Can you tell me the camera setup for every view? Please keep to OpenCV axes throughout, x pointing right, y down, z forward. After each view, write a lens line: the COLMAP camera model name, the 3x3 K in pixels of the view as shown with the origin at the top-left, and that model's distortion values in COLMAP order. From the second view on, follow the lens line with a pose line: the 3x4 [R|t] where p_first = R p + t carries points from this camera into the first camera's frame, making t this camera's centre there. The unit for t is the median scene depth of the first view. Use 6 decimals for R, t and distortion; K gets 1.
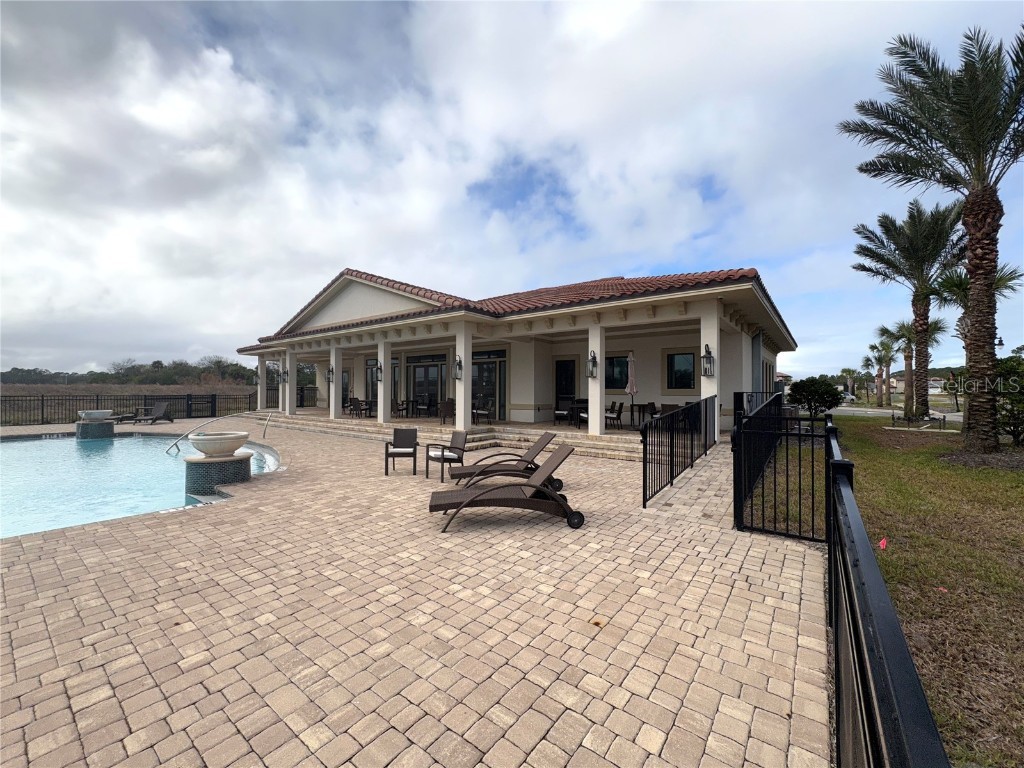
lens RADIAL K [[406.9, 0, 512.9], [0, 406.9, 383.4], [0, 0, 1]] dist [-0.000450, 0.000137]
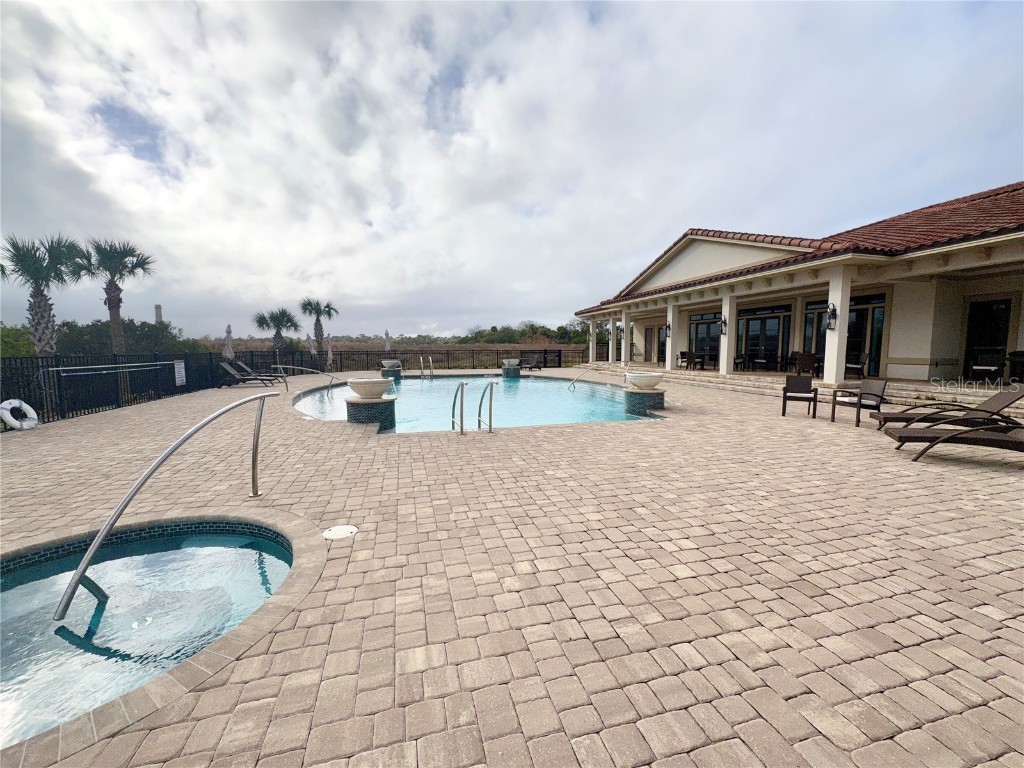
lens RADIAL K [[406.9, 0, 512.5], [0, 406.9, 384.4], [0, 0, 1]] dist [-0.000450, 0.000137]
pose [[0.793673, 0.046904, -0.606534, -0.120016], [0.017460, 0.994856, 0.099781, 0.008094], [0.608094, -0.089784, 0.788771, -0.168174]]
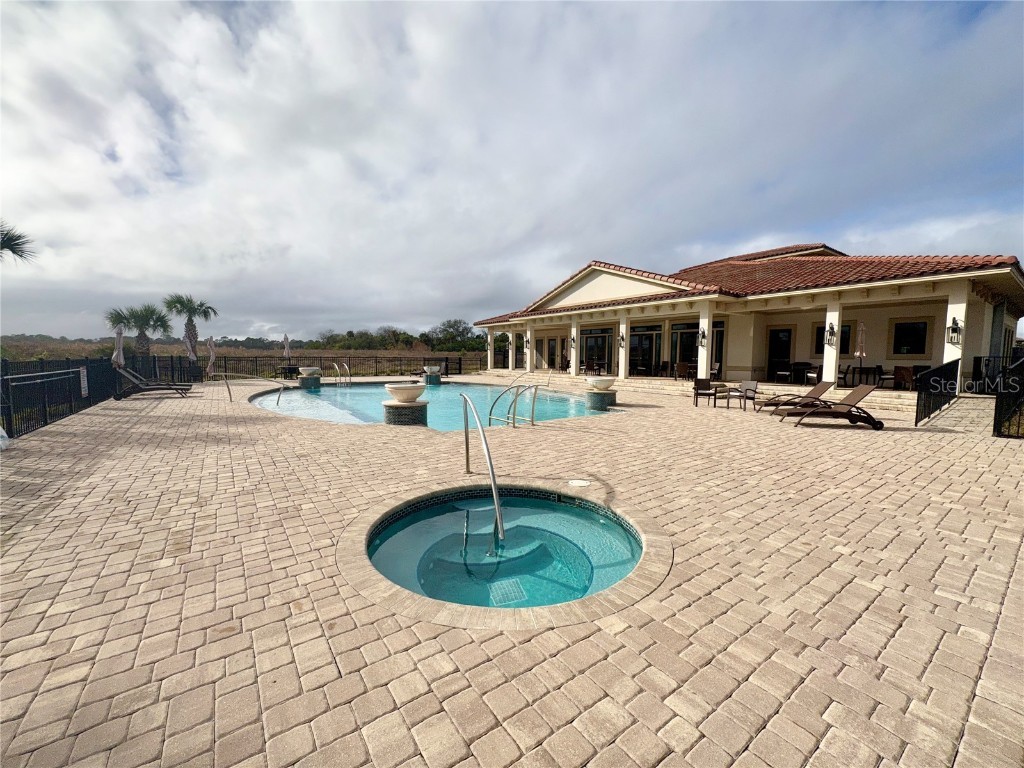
lens RADIAL K [[406.9, 0, 508.7], [0, 406.9, 386.8], [0, 0, 1]] dist [-0.000450, 0.000137]
pose [[0.954164, 0.027622, -0.298007, -0.284128], [-0.000085, 0.995757, 0.092023, -0.000141], [0.299284, -0.087780, 0.950118, -0.384439]]
